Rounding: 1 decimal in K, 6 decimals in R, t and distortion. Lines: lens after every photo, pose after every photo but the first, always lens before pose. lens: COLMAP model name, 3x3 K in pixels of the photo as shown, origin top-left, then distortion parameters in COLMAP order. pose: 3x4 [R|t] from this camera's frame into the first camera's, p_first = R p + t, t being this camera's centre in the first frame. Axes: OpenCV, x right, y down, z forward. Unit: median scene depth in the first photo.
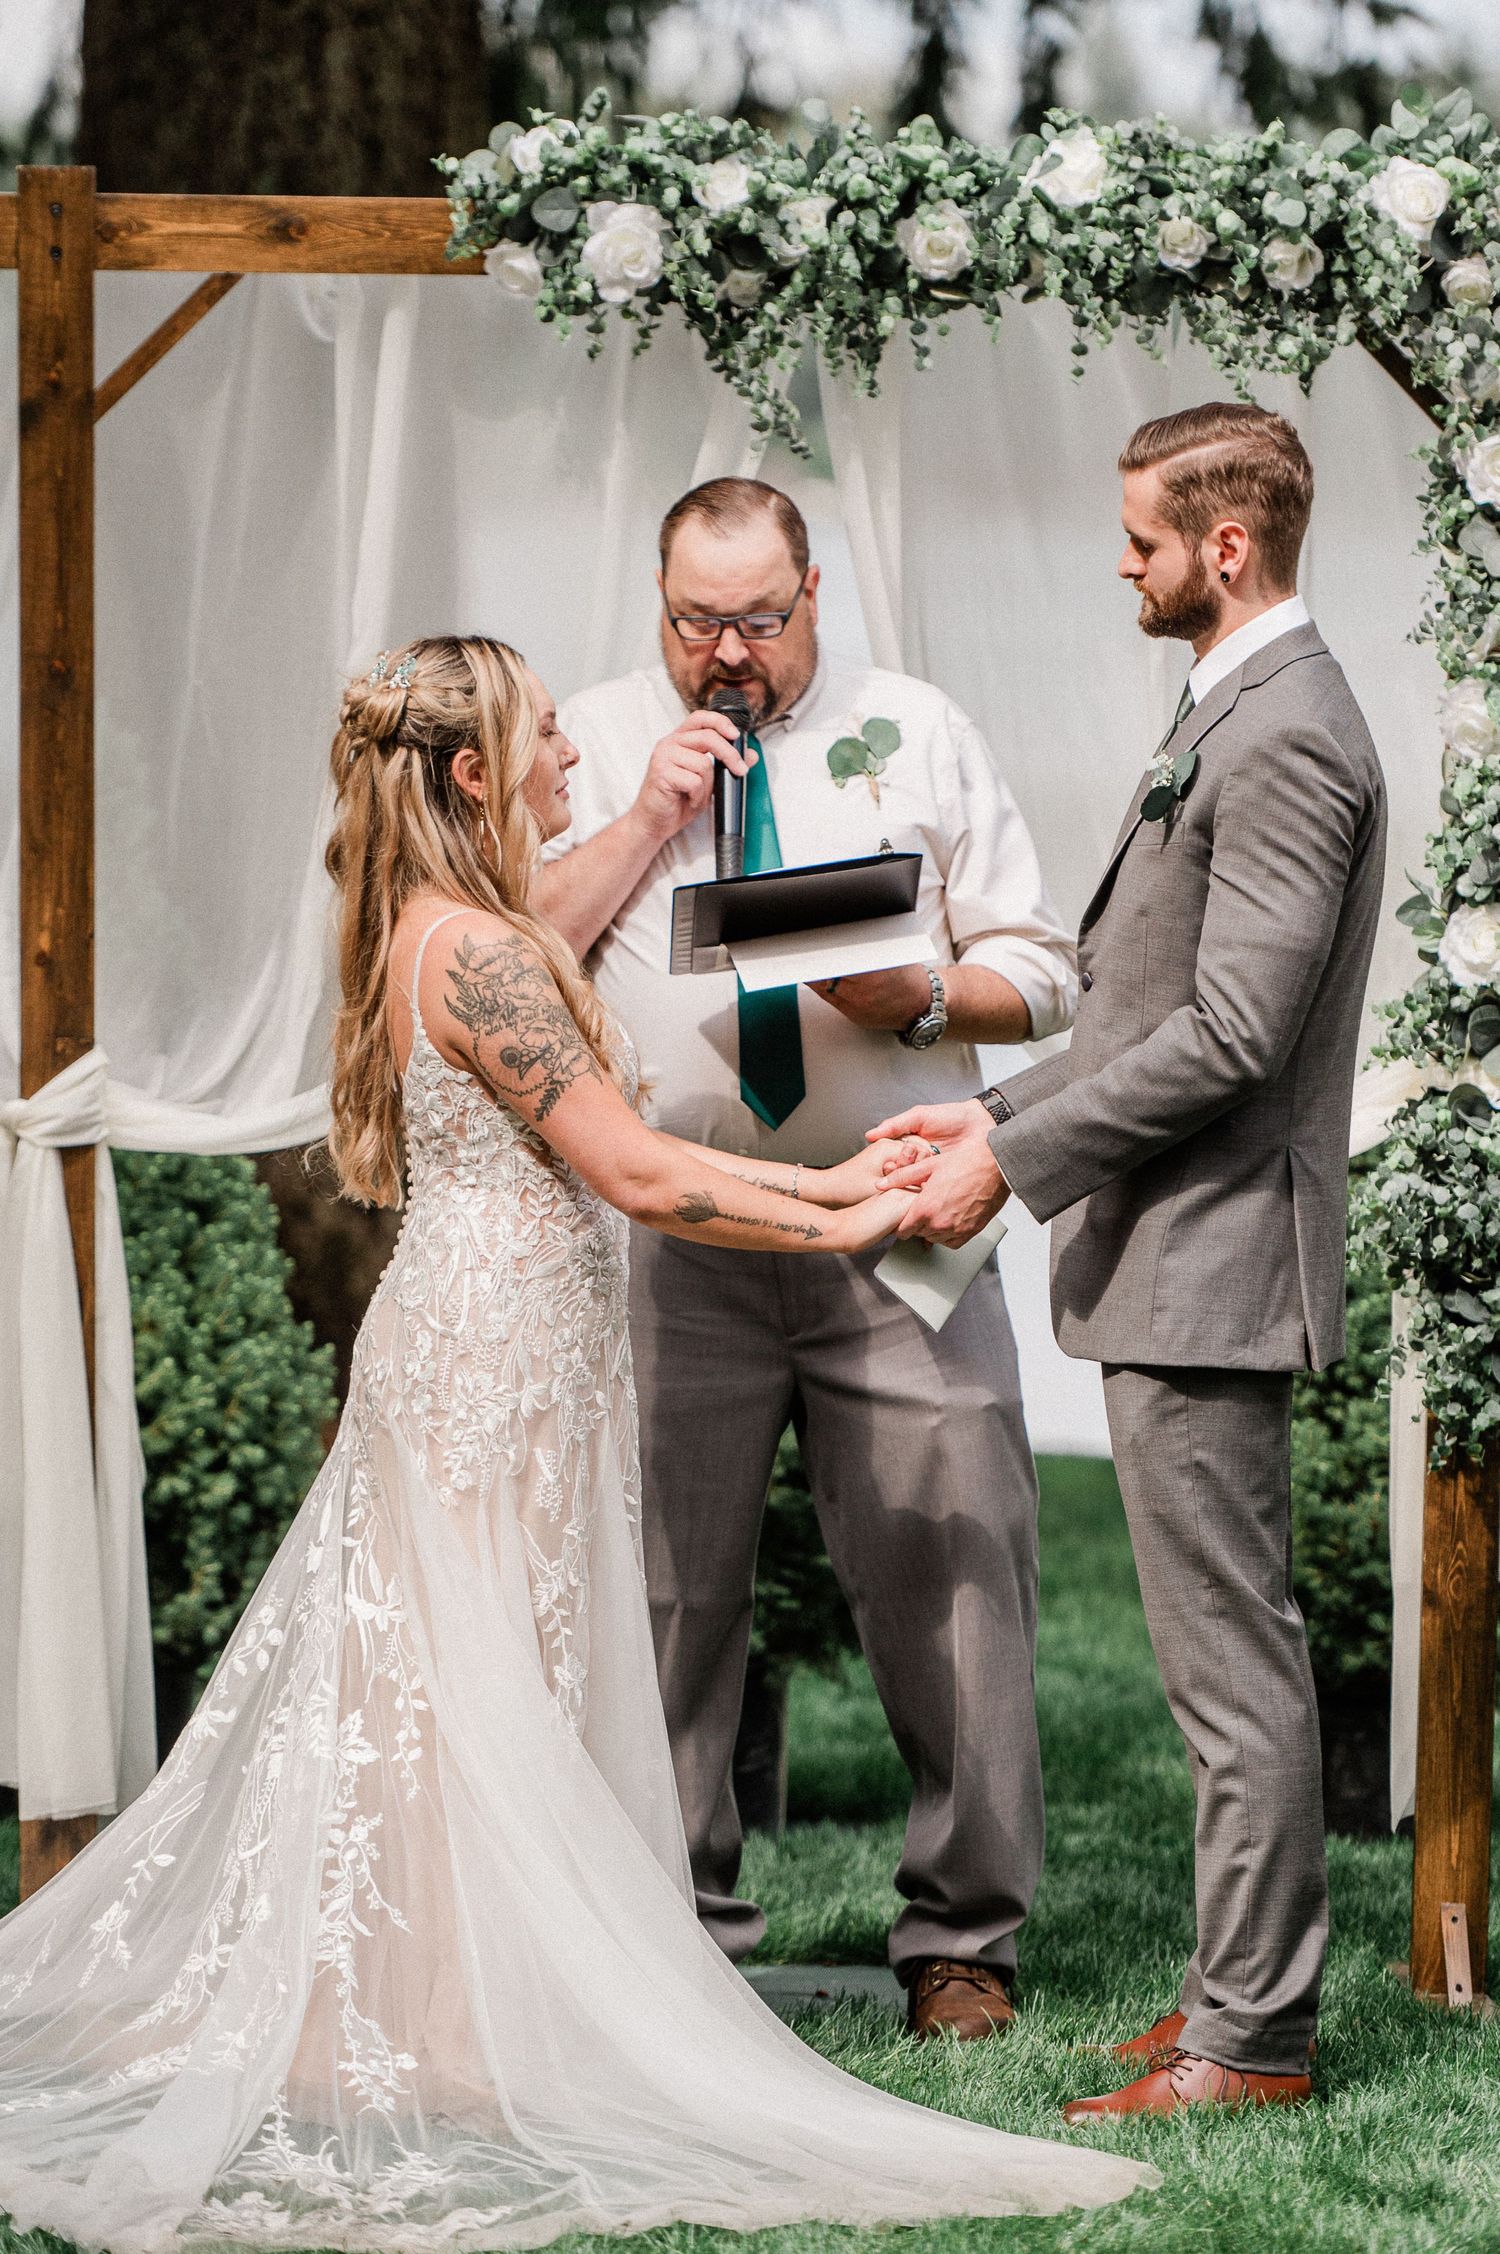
lens RADIAL K [[10575.5, 0, 750.0], [0, 10575.5, 1127.0], [0, 0, 1]] dist [-0.378058, 10.873237]
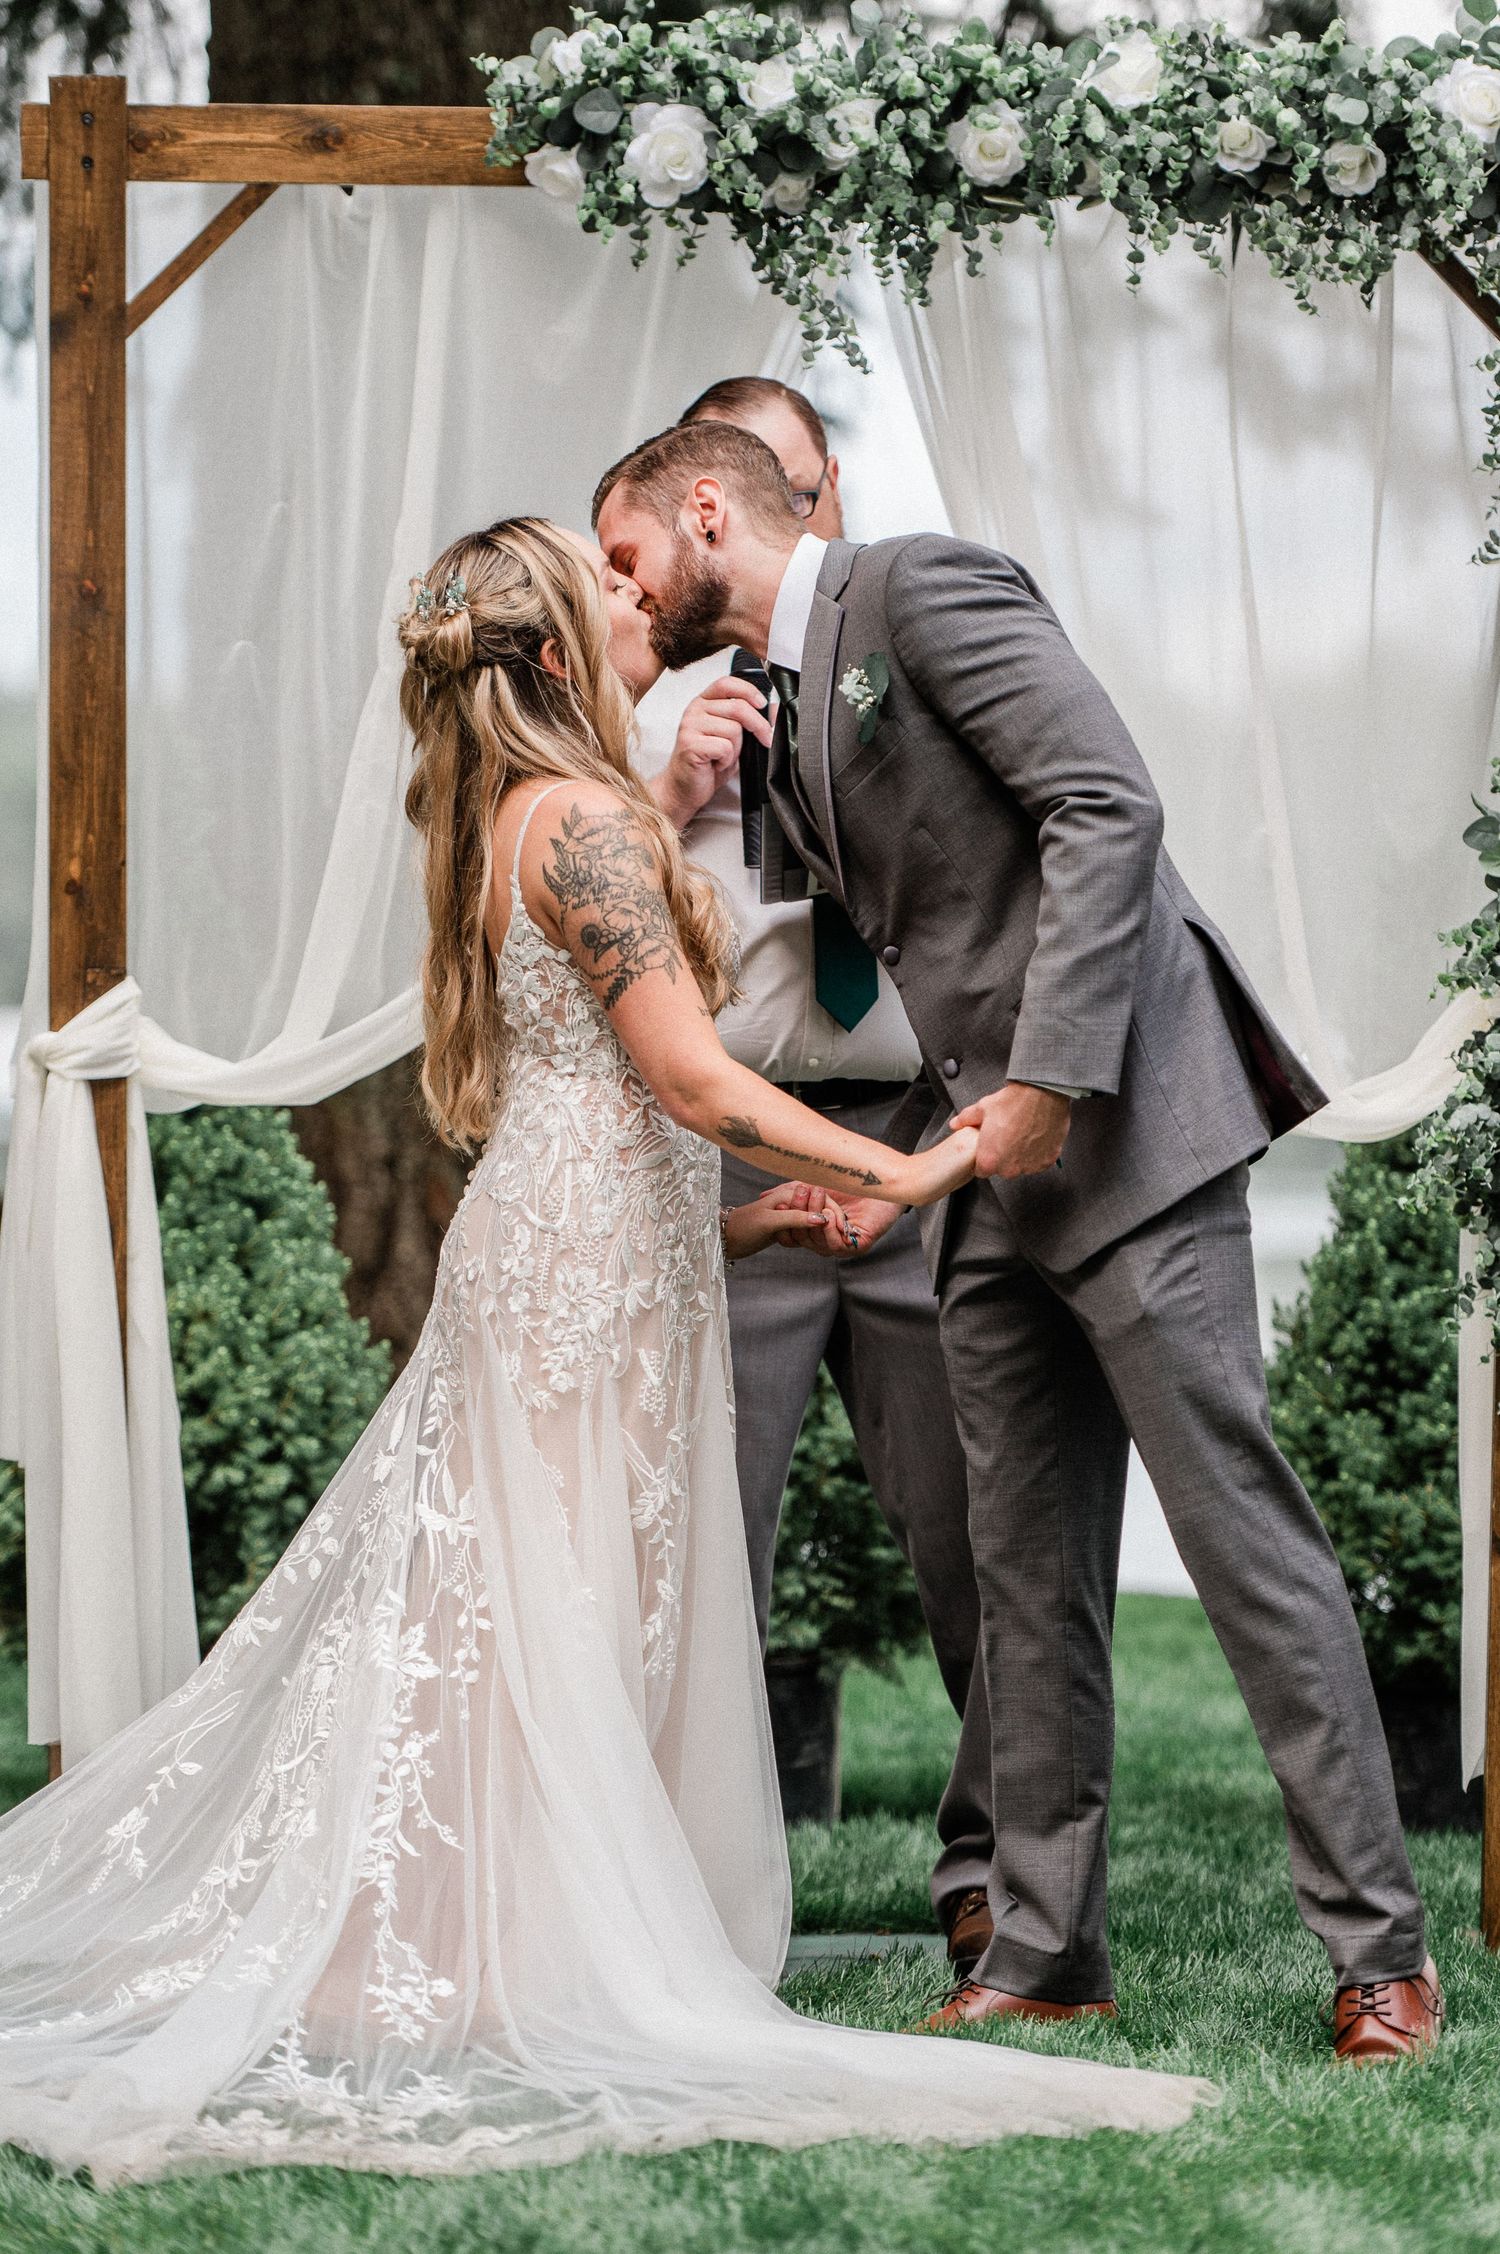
lens RADIAL K [[8349.9, 0, 750.0], [0, 8349.9, 1127.0], [0, 0, 1]] dist [-0.062093, -3.061108]
pose [[0.999957, -0.001589, -0.009086, 0.002467], [0.001171, 0.998947, -0.045874, 0.041999], [0.009149, 0.045862, 0.998906, 0.234560]]
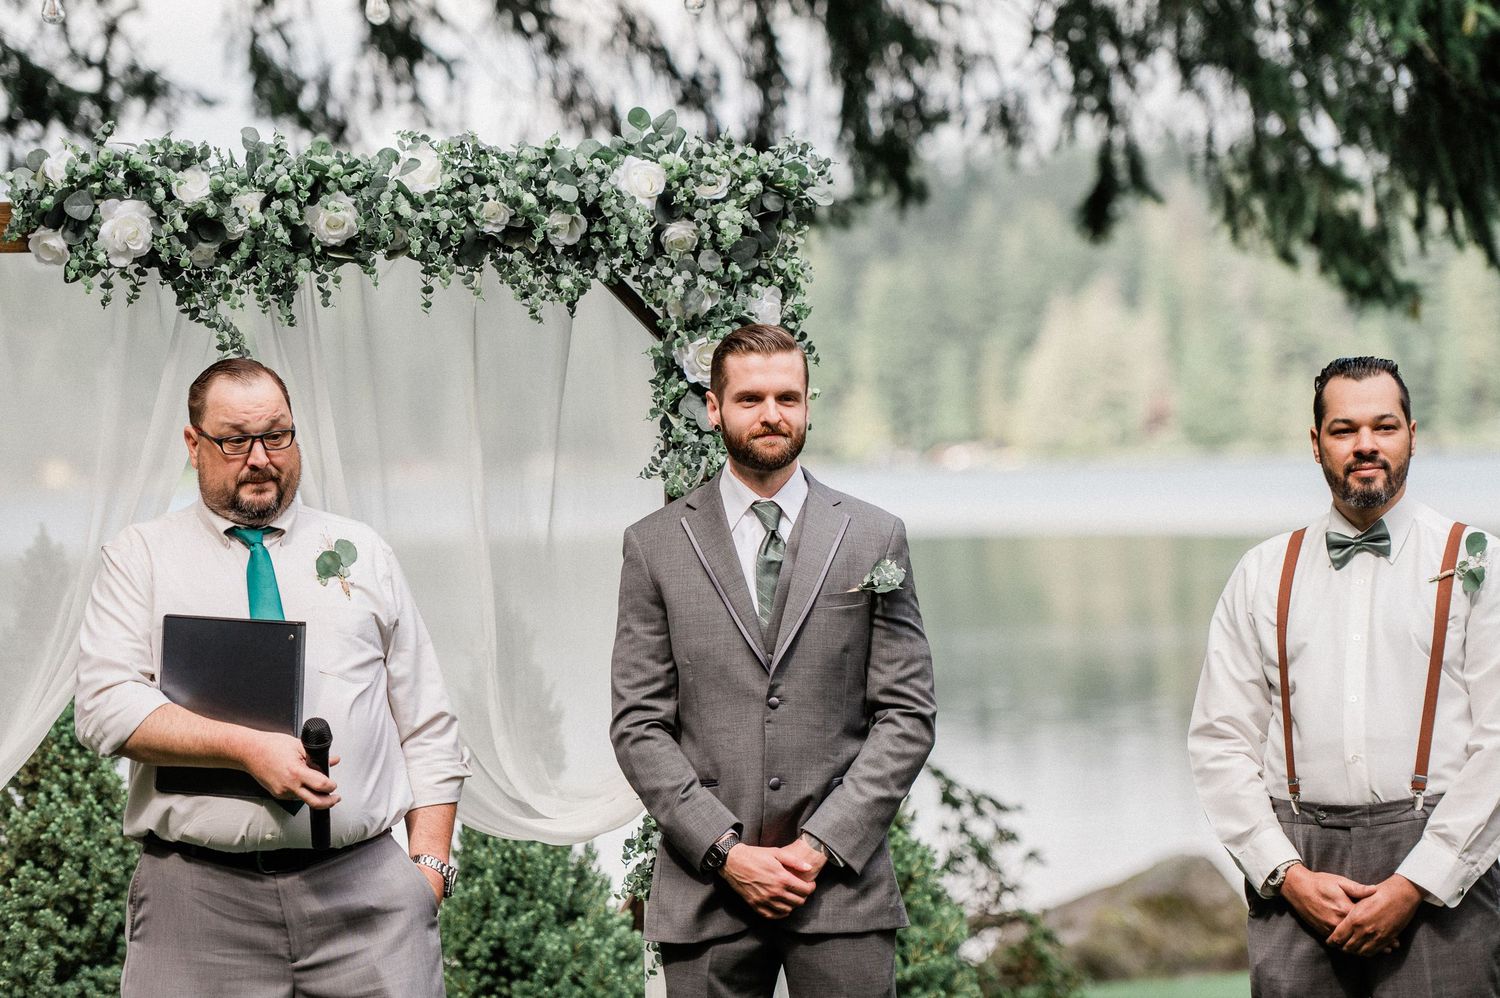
lens RADIAL K [[5556.7, 0, 750.0], [0, 5556.7, 499.0], [0, 0, 1]] dist [-0.062093, -3.061108]
pose [[0.971941, -0.038846, 0.231996, -0.108381], [0.051934, 0.997369, -0.050572, -0.001860], [-0.229421, 0.061202, 0.971401, 0.226951]]
